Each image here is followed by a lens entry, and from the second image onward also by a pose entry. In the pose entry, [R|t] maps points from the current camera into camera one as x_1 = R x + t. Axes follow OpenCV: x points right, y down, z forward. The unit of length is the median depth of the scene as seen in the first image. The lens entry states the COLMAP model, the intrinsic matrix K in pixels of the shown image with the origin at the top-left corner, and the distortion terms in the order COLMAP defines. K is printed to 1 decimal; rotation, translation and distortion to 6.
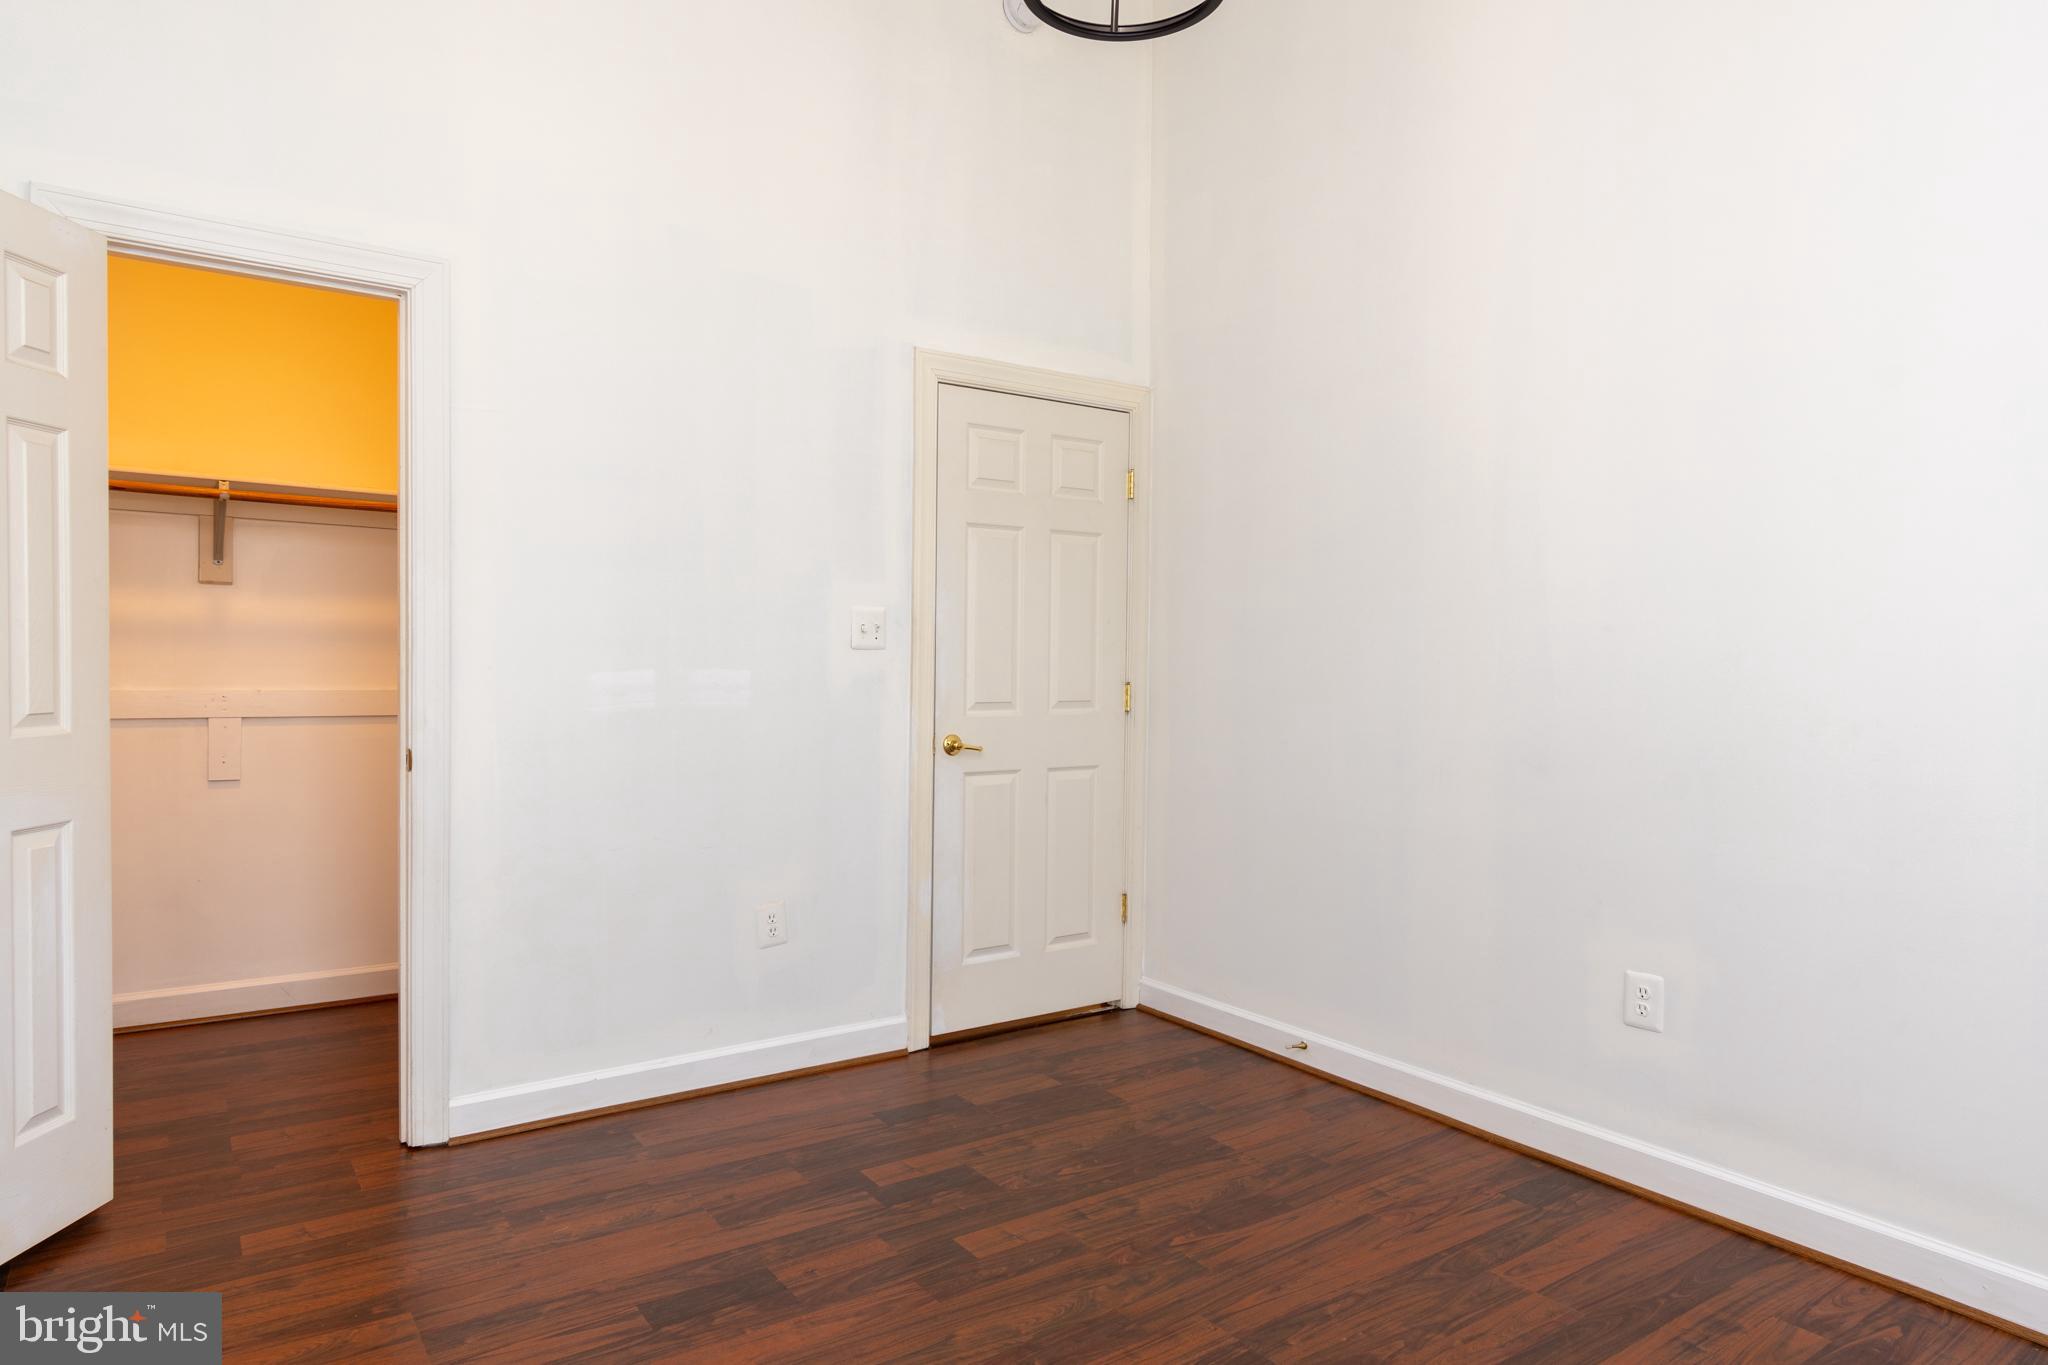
lens RADIAL K [[1214.5, 0, 1024.0], [0, 1214.5, 682.5], [0, 0, 1]] dist [-0.000718, 0.000931]
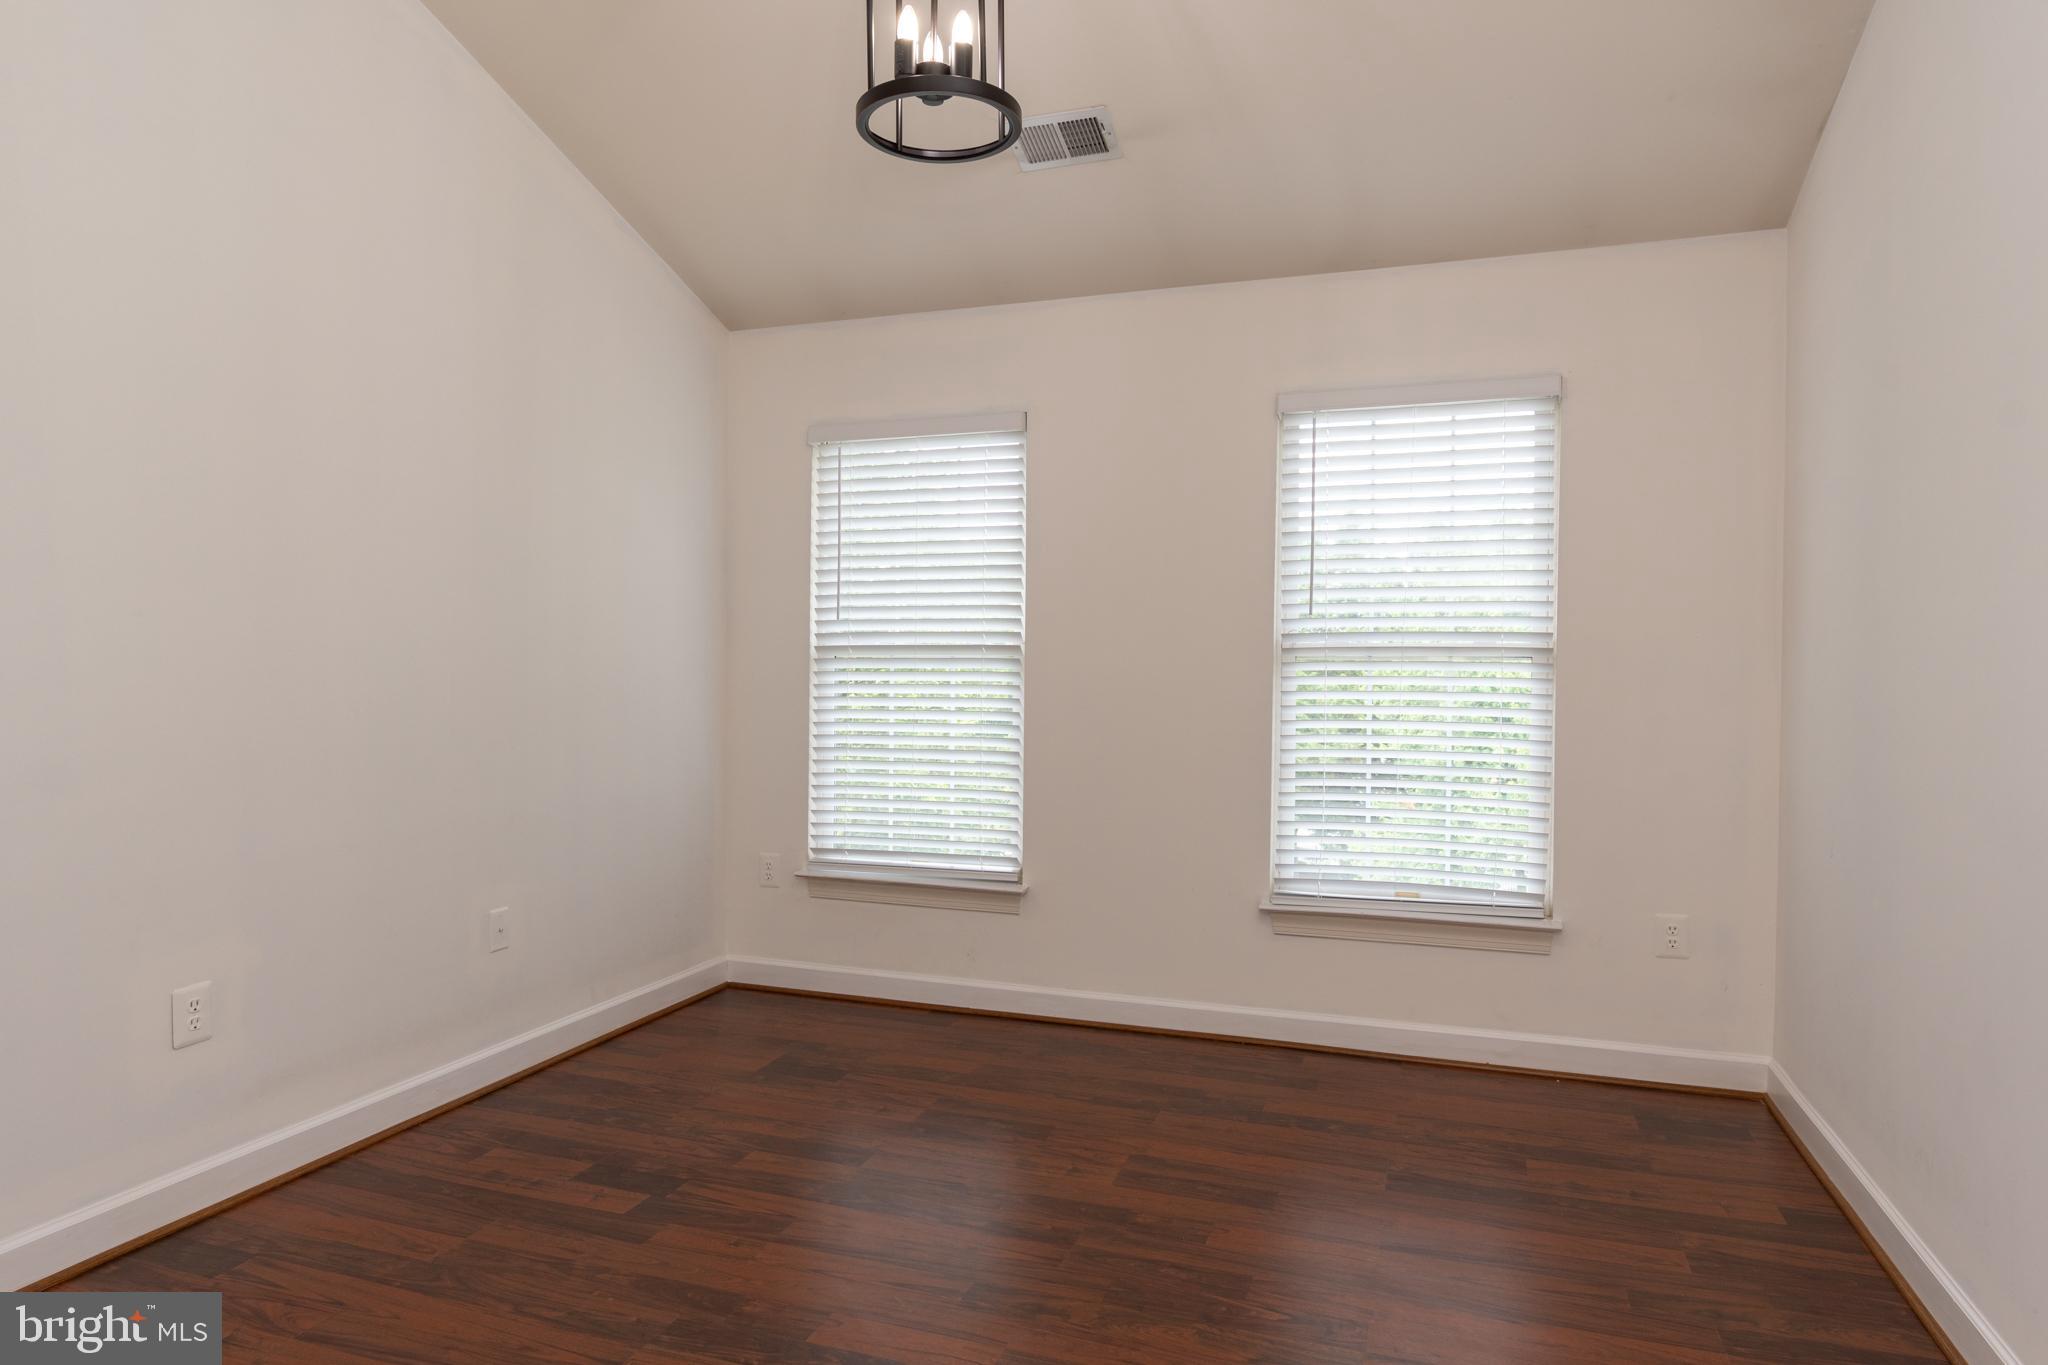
lens RADIAL K [[1214.5, 0, 1024.0], [0, 1214.5, 682.5], [0, 0, 1]] dist [-0.000718, 0.000931]
pose [[-0.582400, -0.030853, 0.812317, -0.687038], [-0.005147, 0.999399, 0.034269, -0.032525], [-0.812886, 0.015778, -0.582209, 1.137079]]
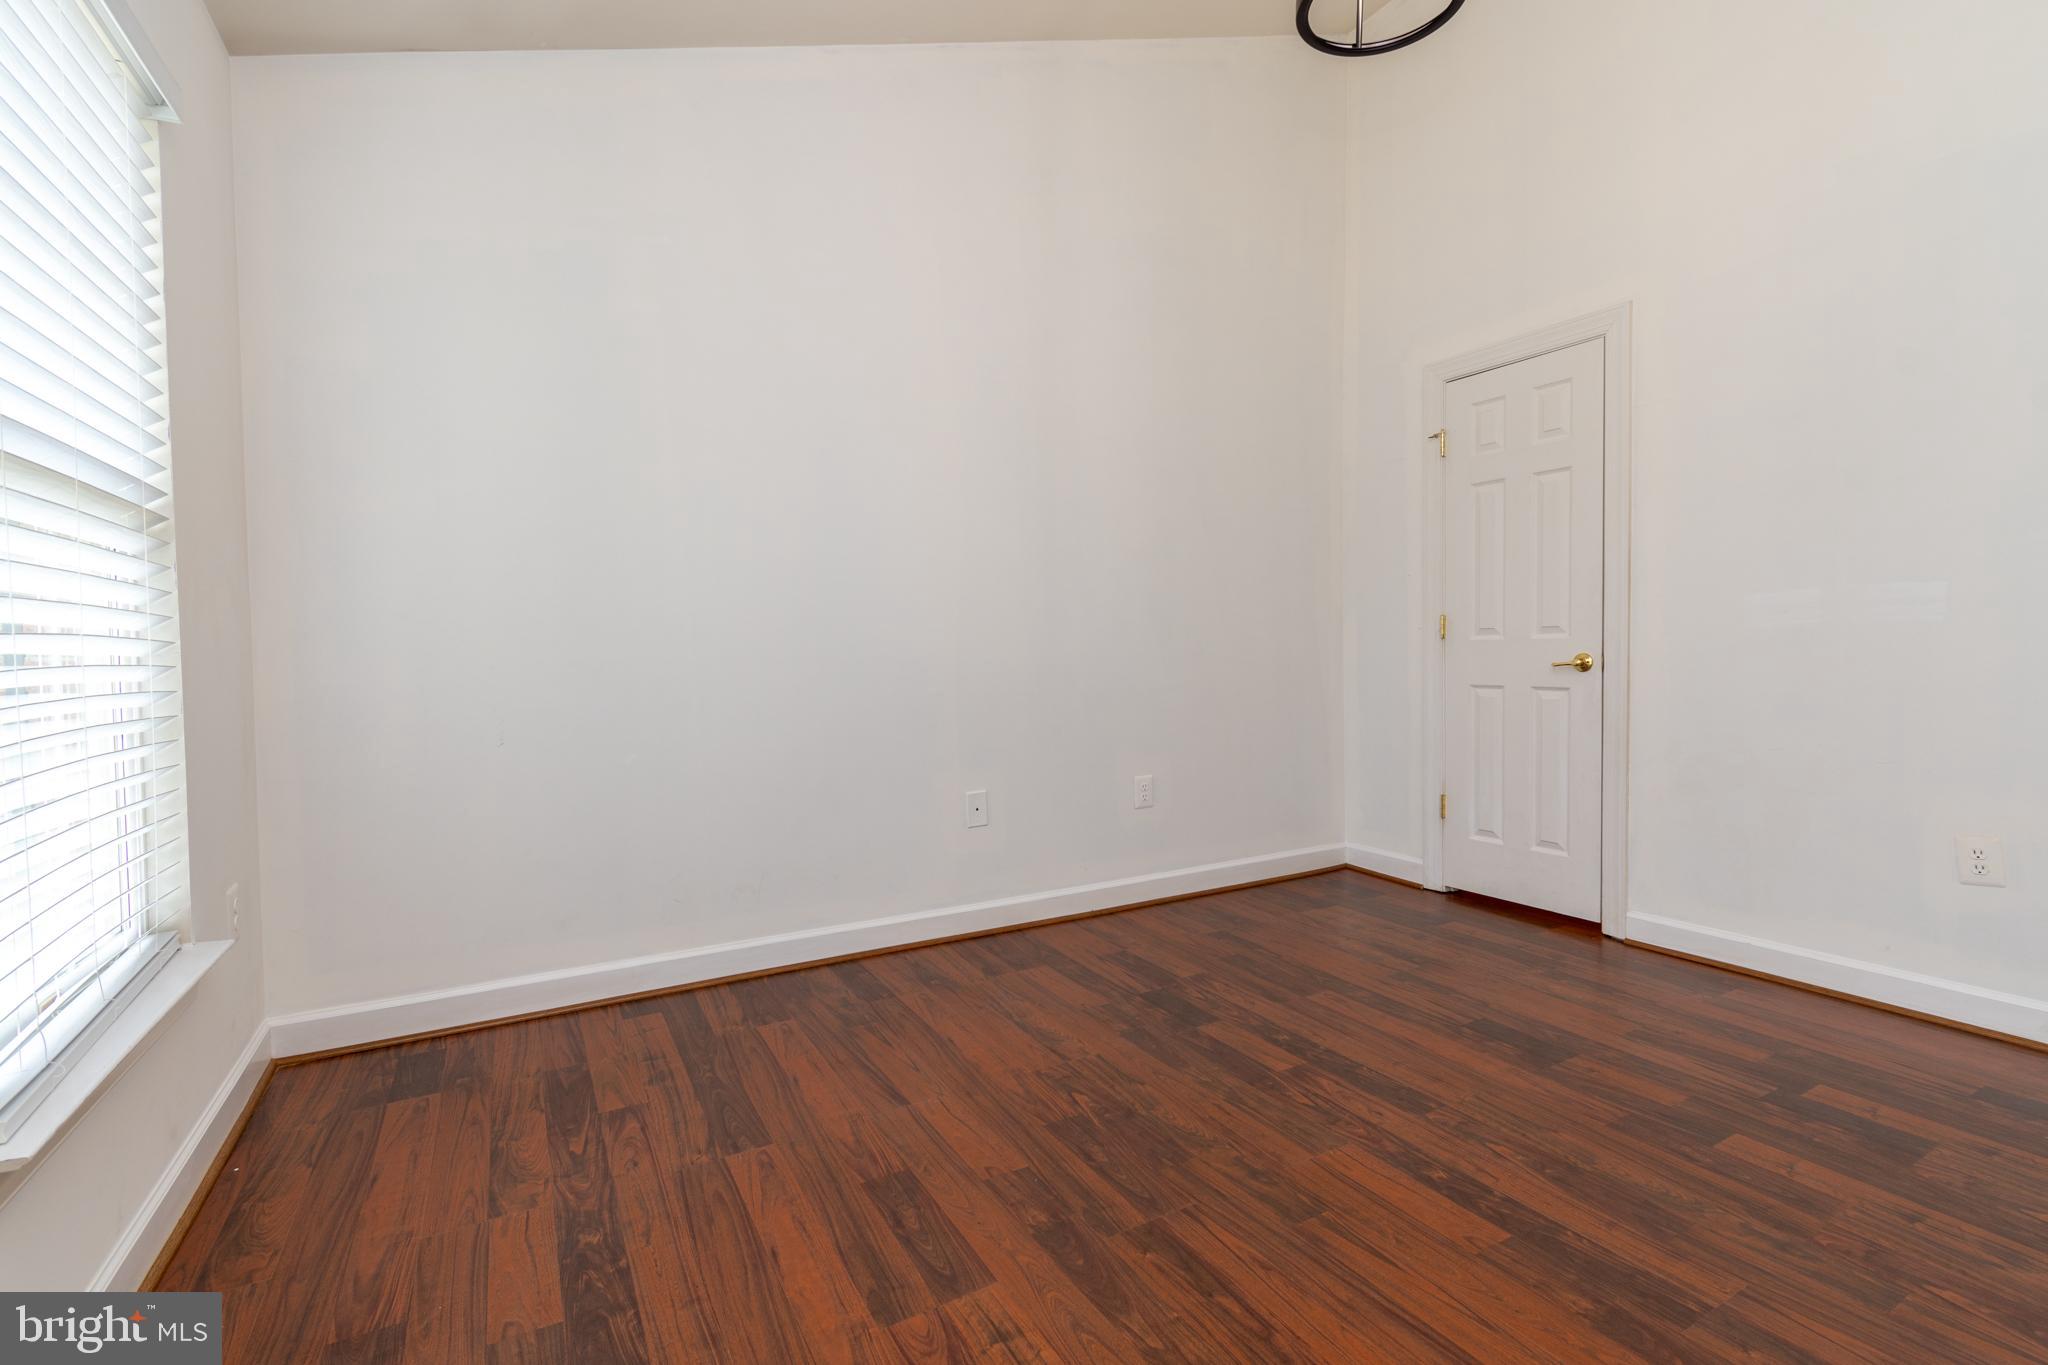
lens RADIAL K [[904.1, 0, 1024.0], [0, 904.1, 682.5], [0, 0, 1]] dist [-0.000260, 0.000200]
pose [[-0.097493, 0.022079, -0.994991, 0.732324], [-0.004892, 0.999731, 0.022664, 0.075617], [0.995224, 0.007077, -0.097359, 0.492756]]
